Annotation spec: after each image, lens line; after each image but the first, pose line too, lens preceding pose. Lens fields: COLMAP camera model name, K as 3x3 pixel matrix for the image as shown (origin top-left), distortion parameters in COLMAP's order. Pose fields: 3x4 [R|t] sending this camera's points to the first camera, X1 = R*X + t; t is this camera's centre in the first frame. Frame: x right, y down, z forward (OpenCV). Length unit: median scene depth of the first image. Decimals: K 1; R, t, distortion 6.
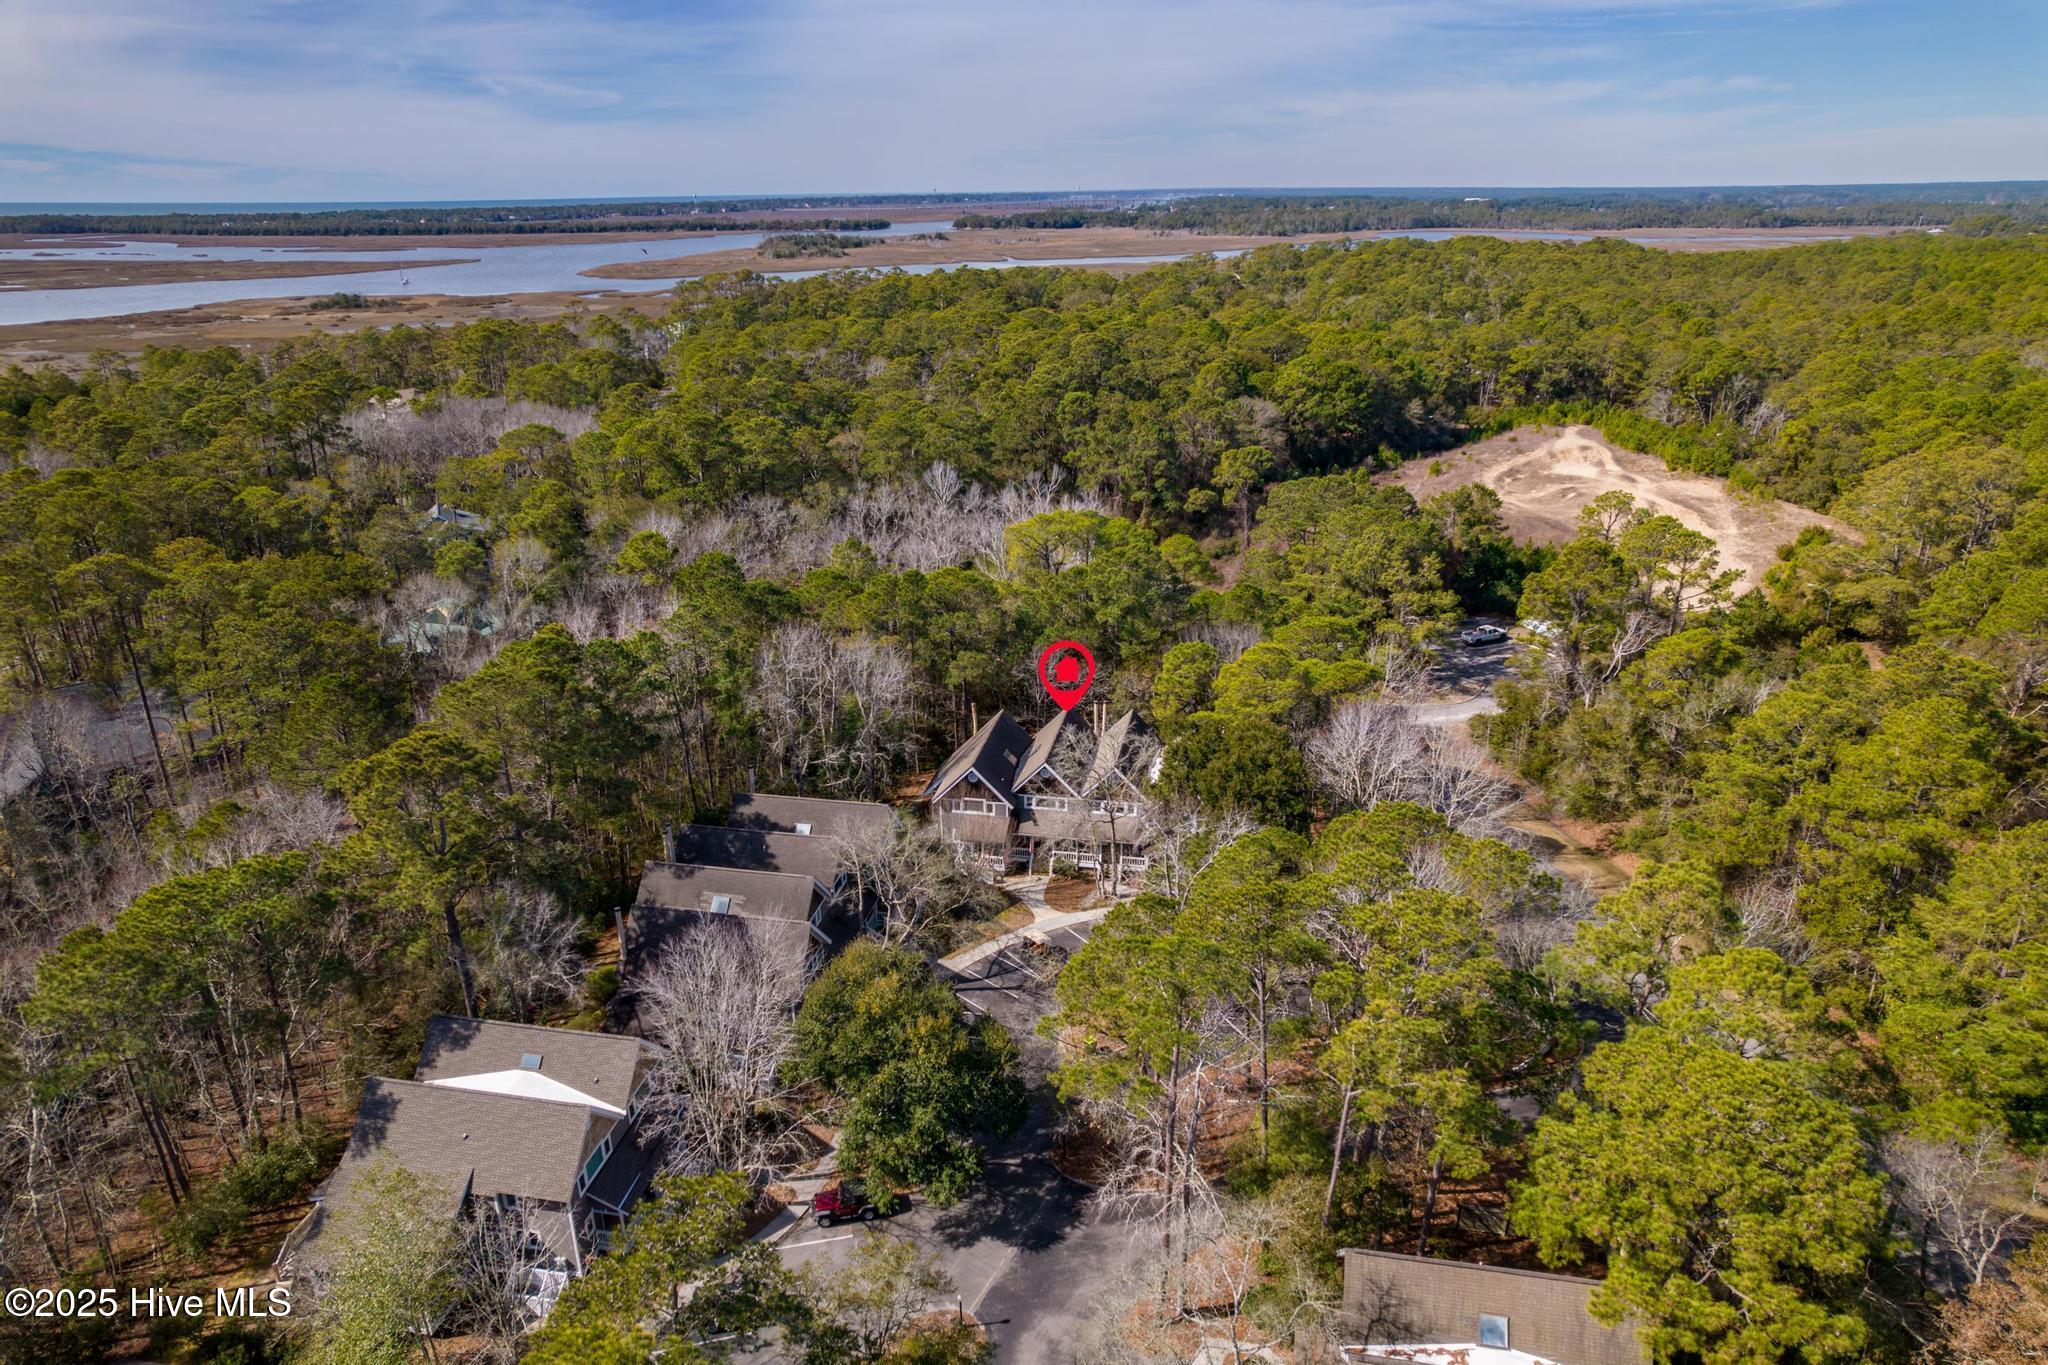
lens RADIAL K [[1269.3, 0, 1024.0], [0, 1269.3, 682.5], [0, 0, 1]] dist [-0.082467, 0.082827]
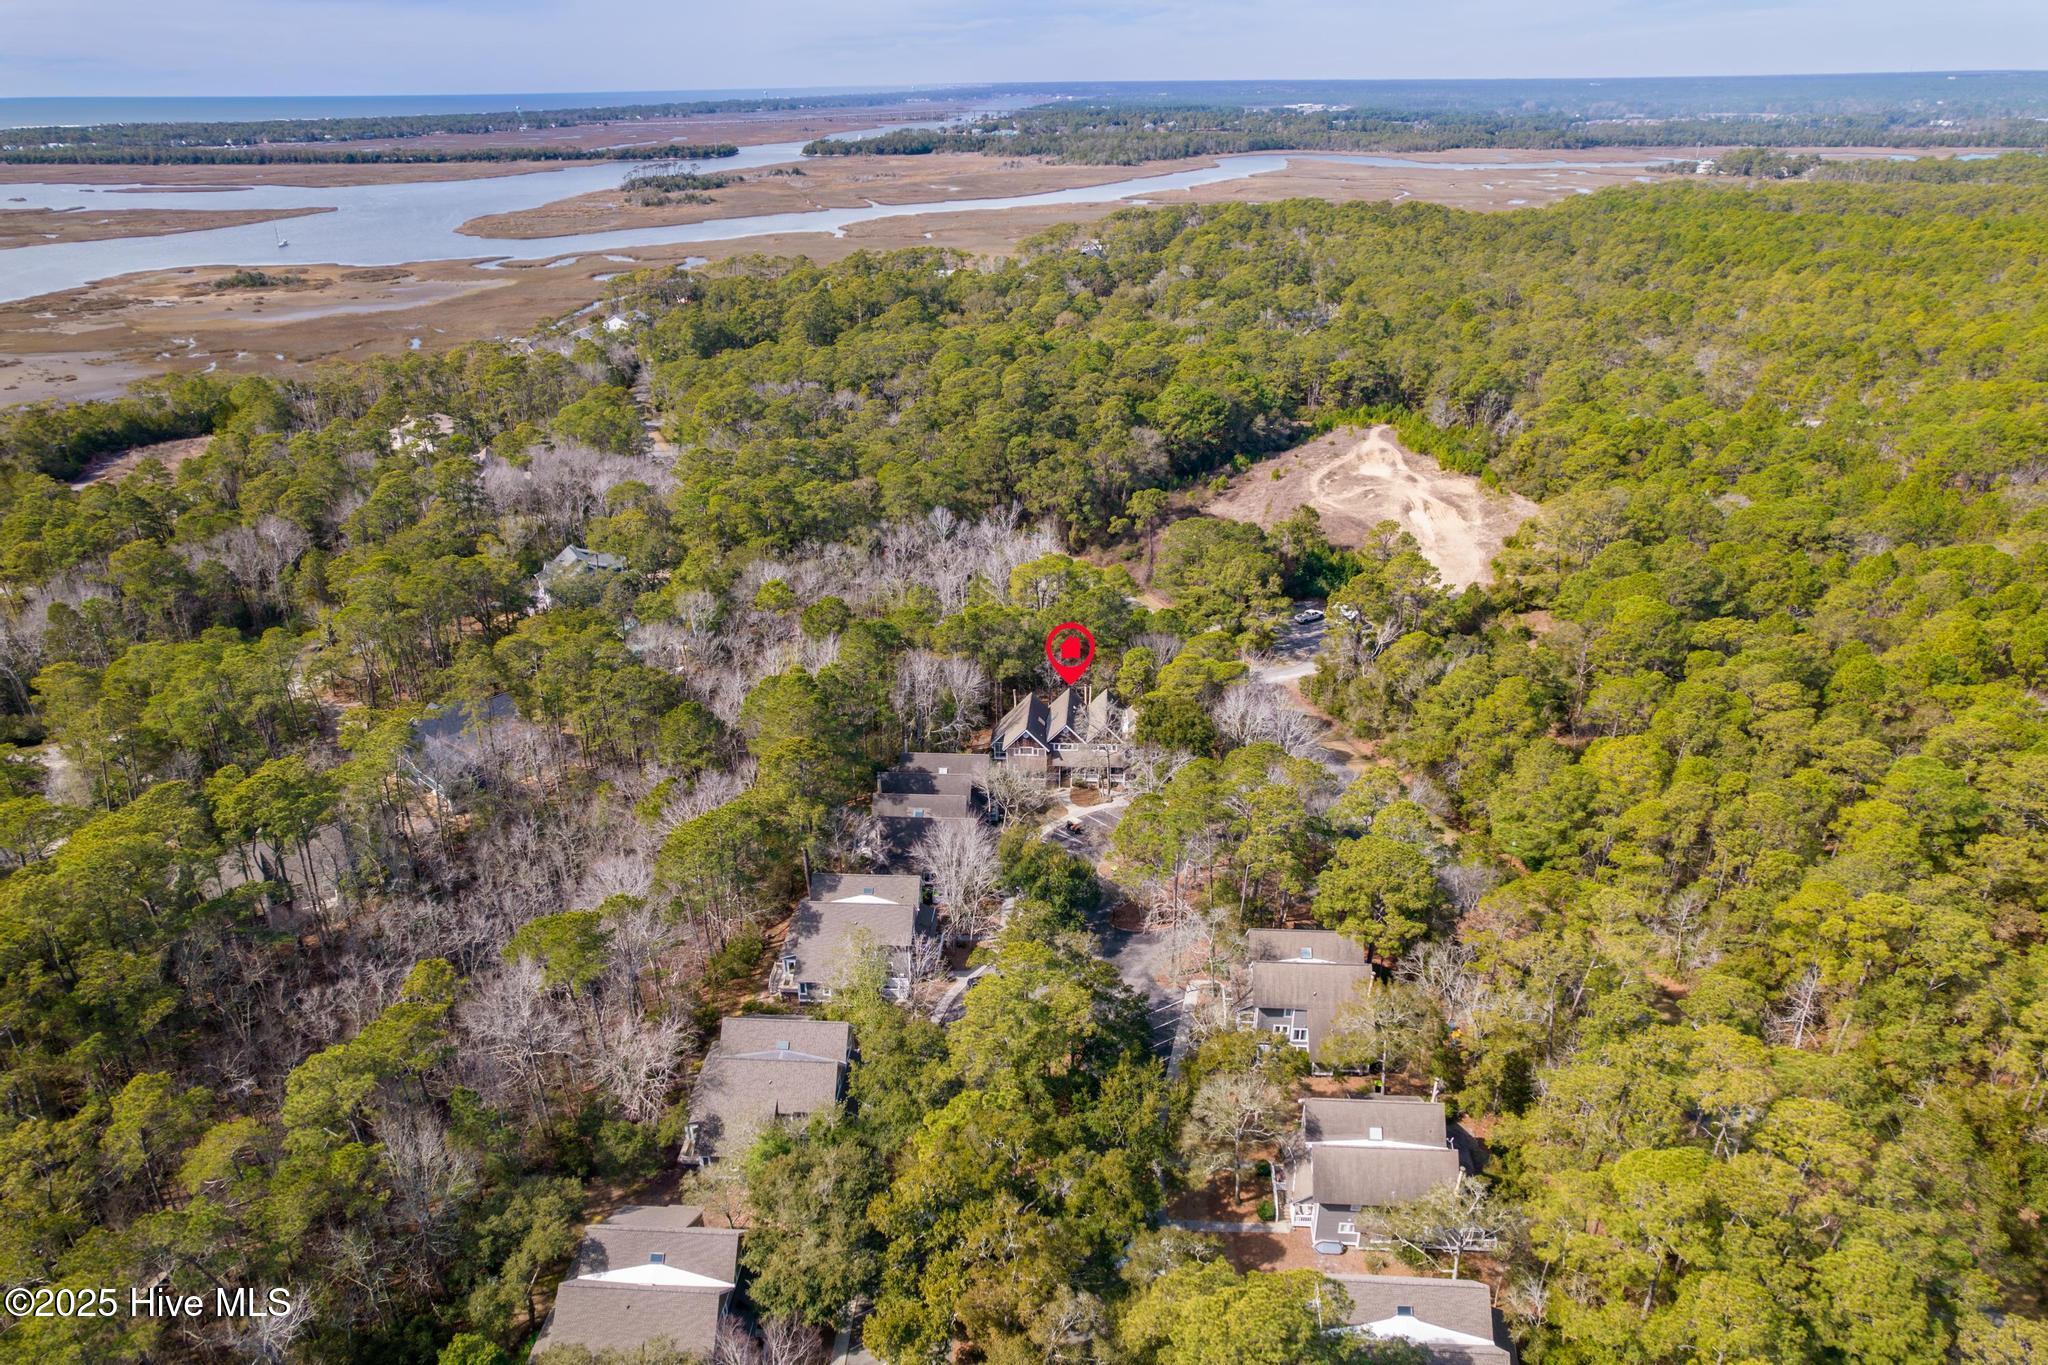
lens RADIAL K [[1269.3, 0, 1024.0], [0, 1269.3, 682.5], [0, 0, 1]] dist [-0.082467, 0.082827]
pose [[0.992545, -0.052062, 0.110204, -0.147757], [0.043969, 0.996241, 0.074633, -0.082733], [-0.113675, -0.069231, 0.991103, -0.474525]]
